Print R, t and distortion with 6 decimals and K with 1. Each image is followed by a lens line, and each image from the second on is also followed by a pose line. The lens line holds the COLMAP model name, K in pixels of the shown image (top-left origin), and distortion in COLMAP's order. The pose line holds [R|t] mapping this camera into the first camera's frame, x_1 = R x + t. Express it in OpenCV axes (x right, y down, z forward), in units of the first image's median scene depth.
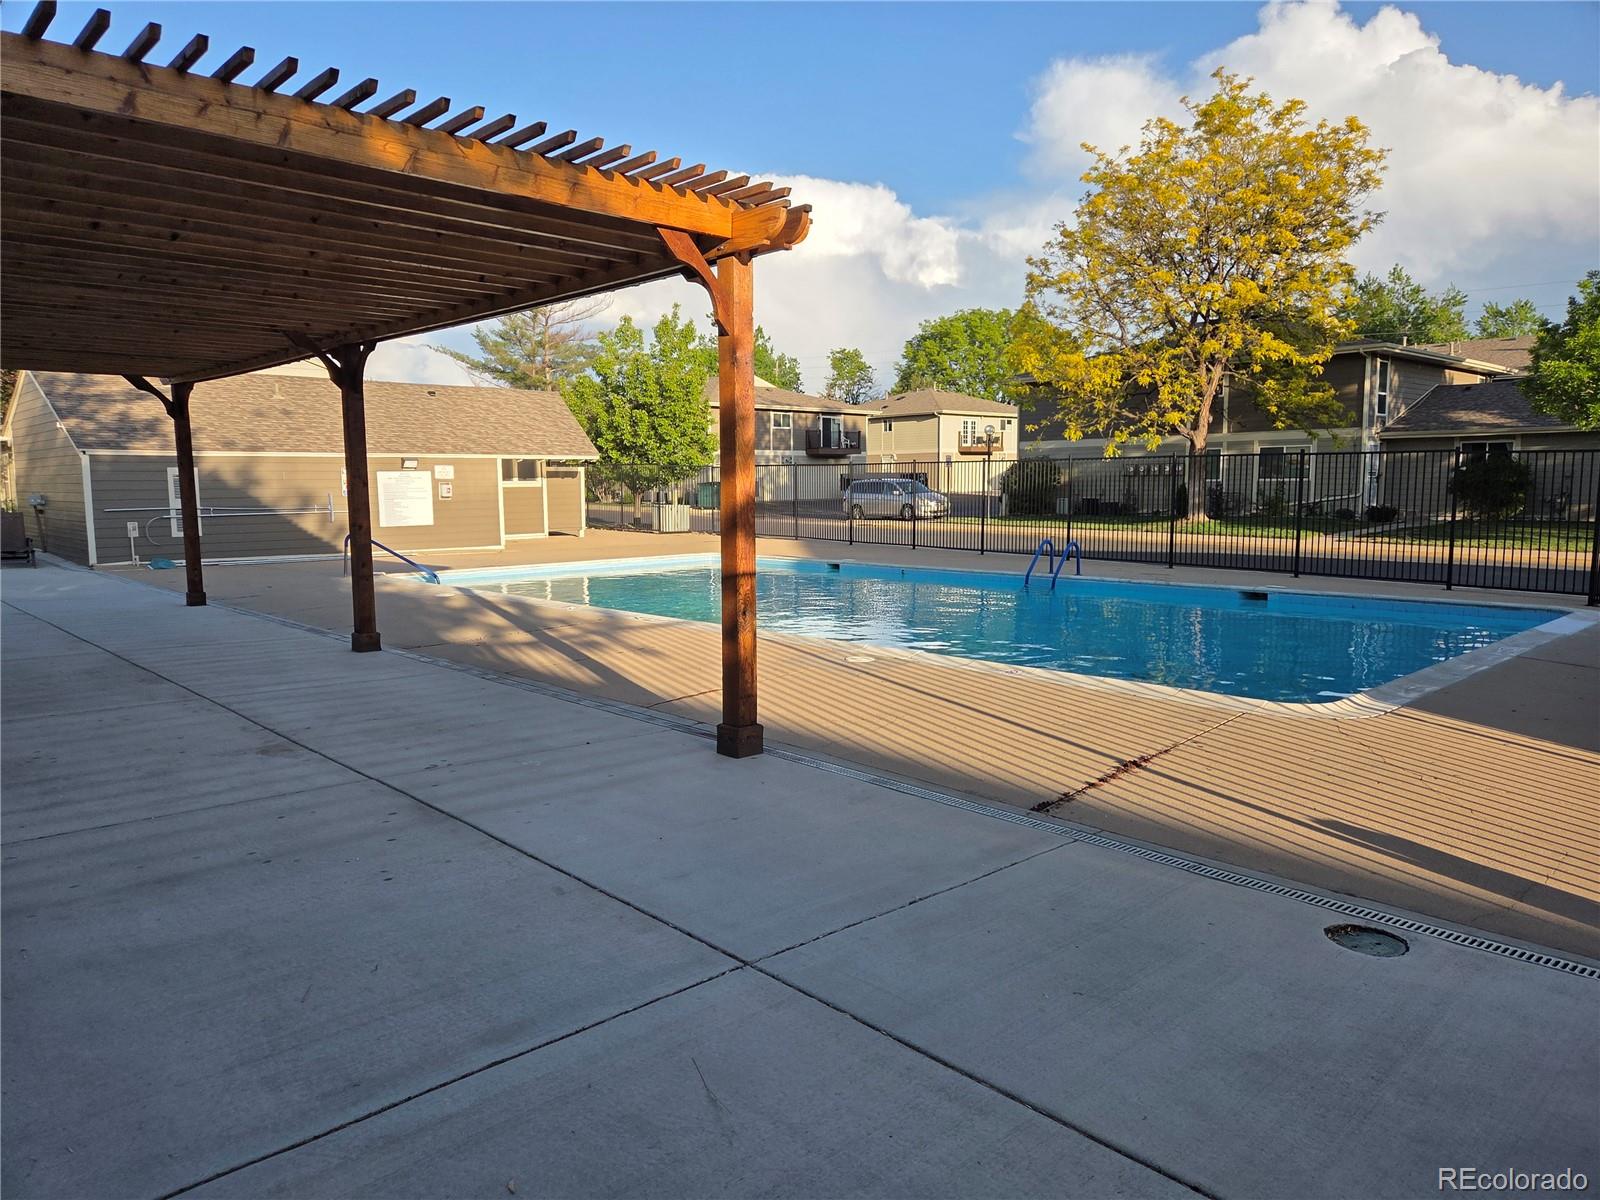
lens RADIAL K [[1085.7, 0, 800.0], [0, 1085.7, 600.0], [0, 0, 1]] dist [0.003211, 0.000746]
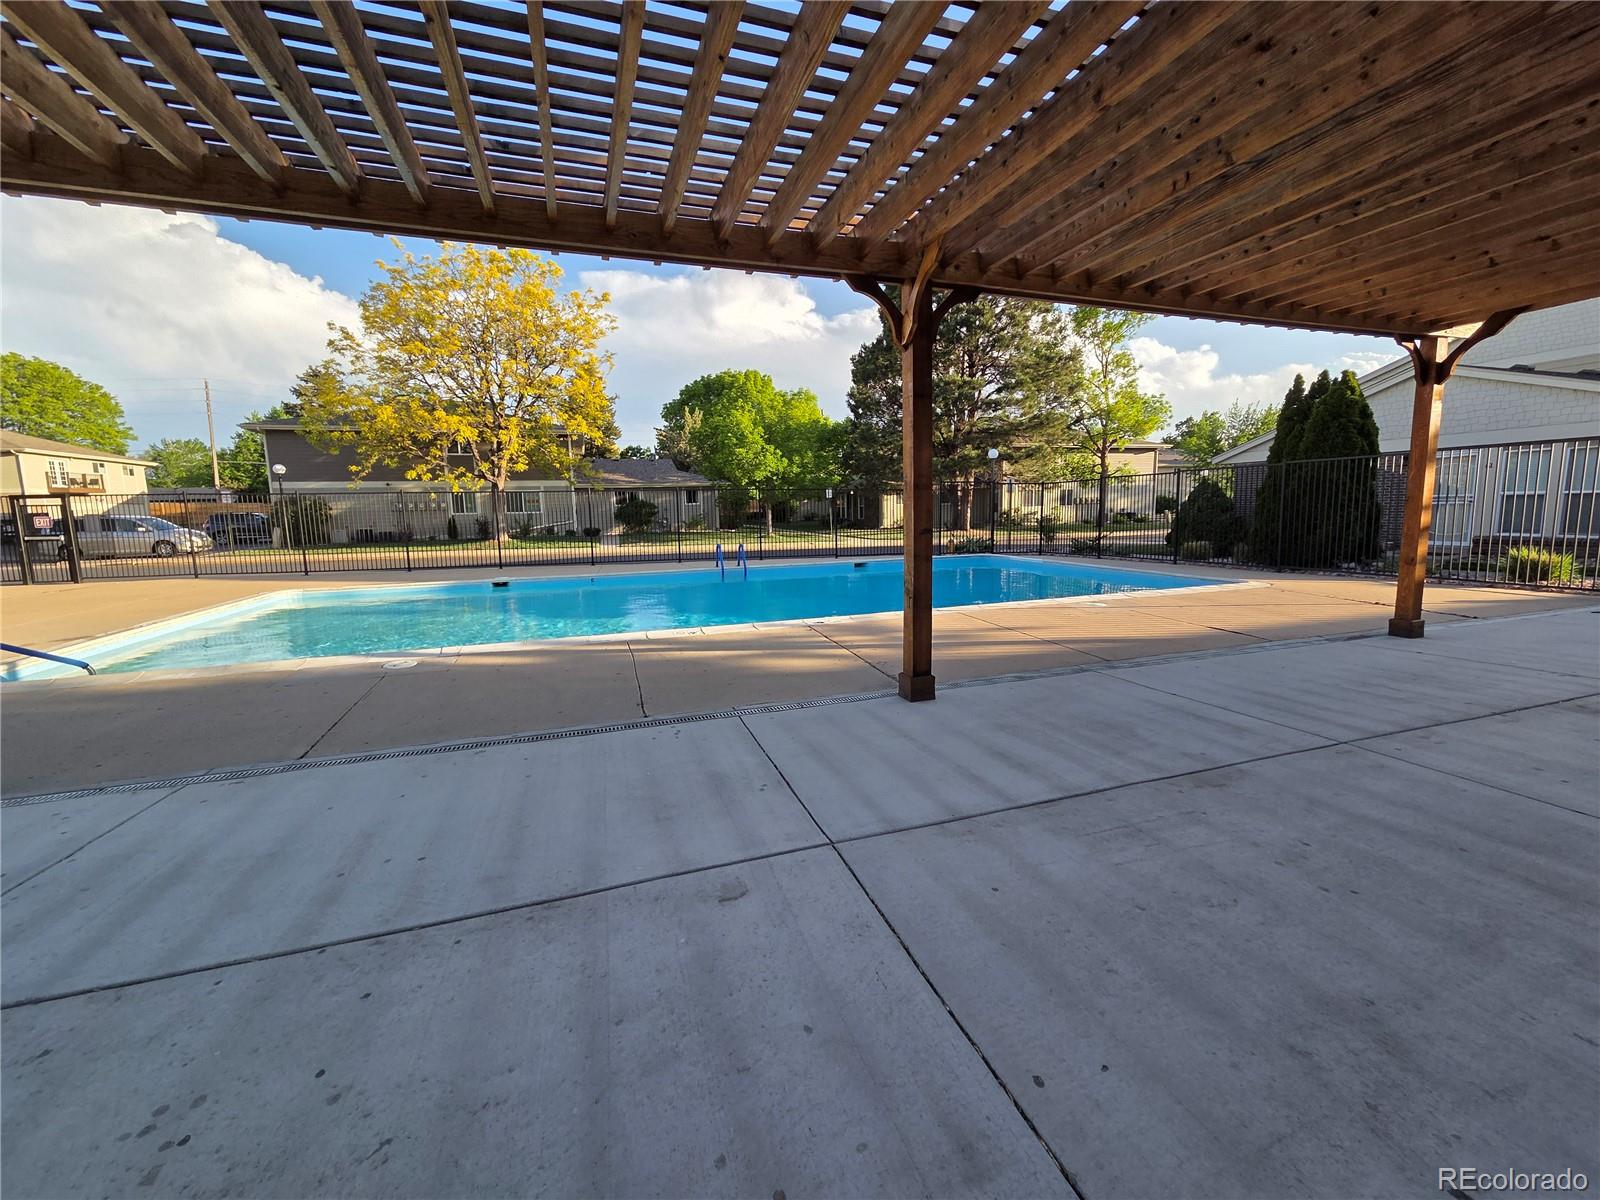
lens RADIAL K [[656.9, 0, 816.1], [0, 656.9, 595.2], [0, 0, 1]] dist [-0.000427, -0.000572]
pose [[0.399528, -0.121102, 0.908687, -0.271562], [0.116190, 0.989931, 0.080844, -0.022172], [-0.909328, 0.073281, 0.409577, 0.261510]]
